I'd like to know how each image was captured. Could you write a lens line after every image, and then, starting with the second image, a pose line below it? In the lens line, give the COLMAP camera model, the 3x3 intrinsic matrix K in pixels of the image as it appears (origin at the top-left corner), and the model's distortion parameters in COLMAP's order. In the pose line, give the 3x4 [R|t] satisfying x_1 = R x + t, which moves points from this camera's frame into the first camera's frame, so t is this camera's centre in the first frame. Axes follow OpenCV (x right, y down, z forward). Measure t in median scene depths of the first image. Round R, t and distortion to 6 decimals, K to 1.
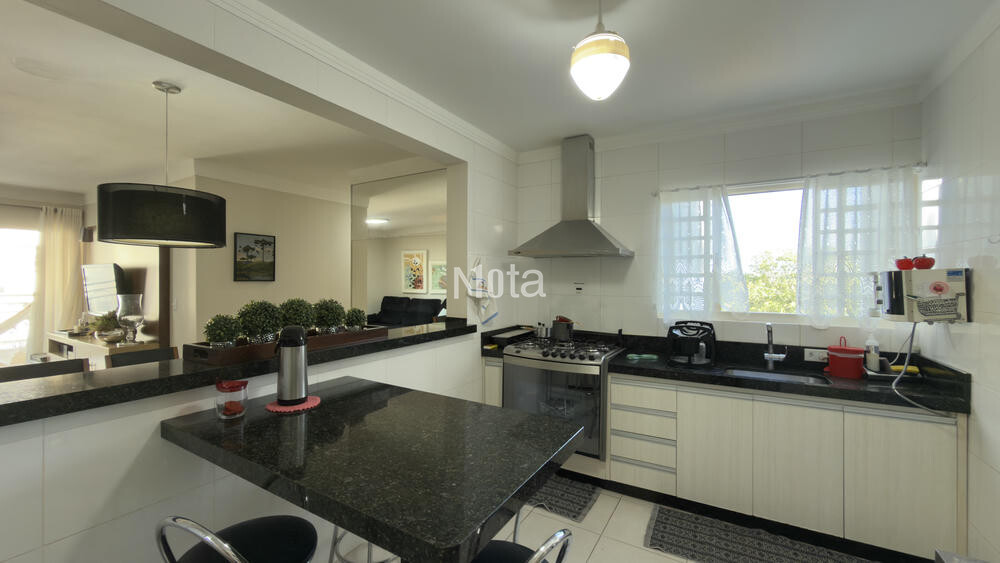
lens RADIAL K [[397.1, 0, 502.9], [0, 397.1, 278.9], [0, 0, 1]] dist [0.000958, -0.000211]
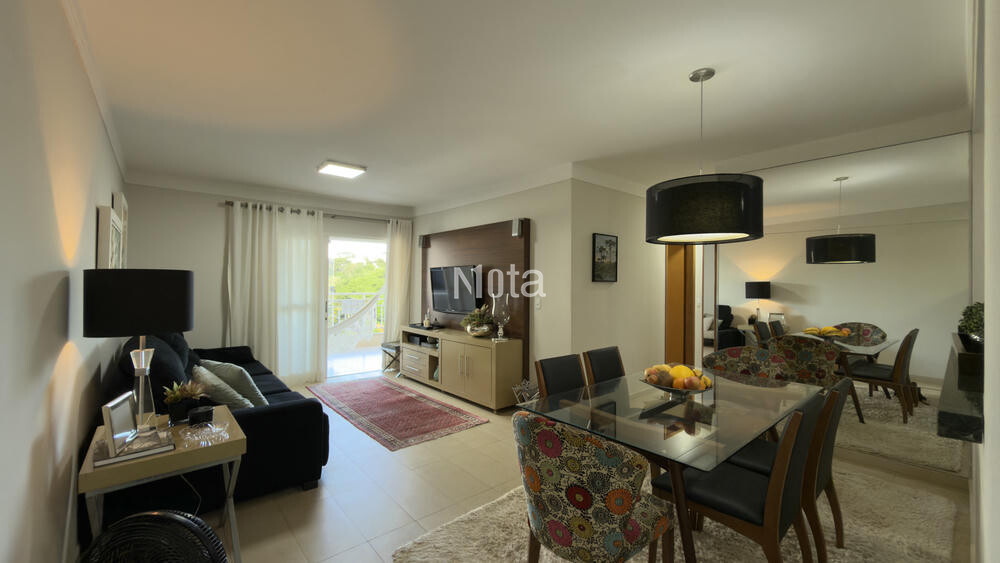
lens RADIAL K [[397.1, 0, 498.0], [0, 397.1, 281.1], [0, 0, 1]] dist [0.000958, -0.000211]
pose [[0.949768, -0.001085, -0.312953, -0.562935], [-0.000769, 0.999983, -0.005800, 0.010375], [0.312954, 0.005749, 0.949751, -0.031742]]
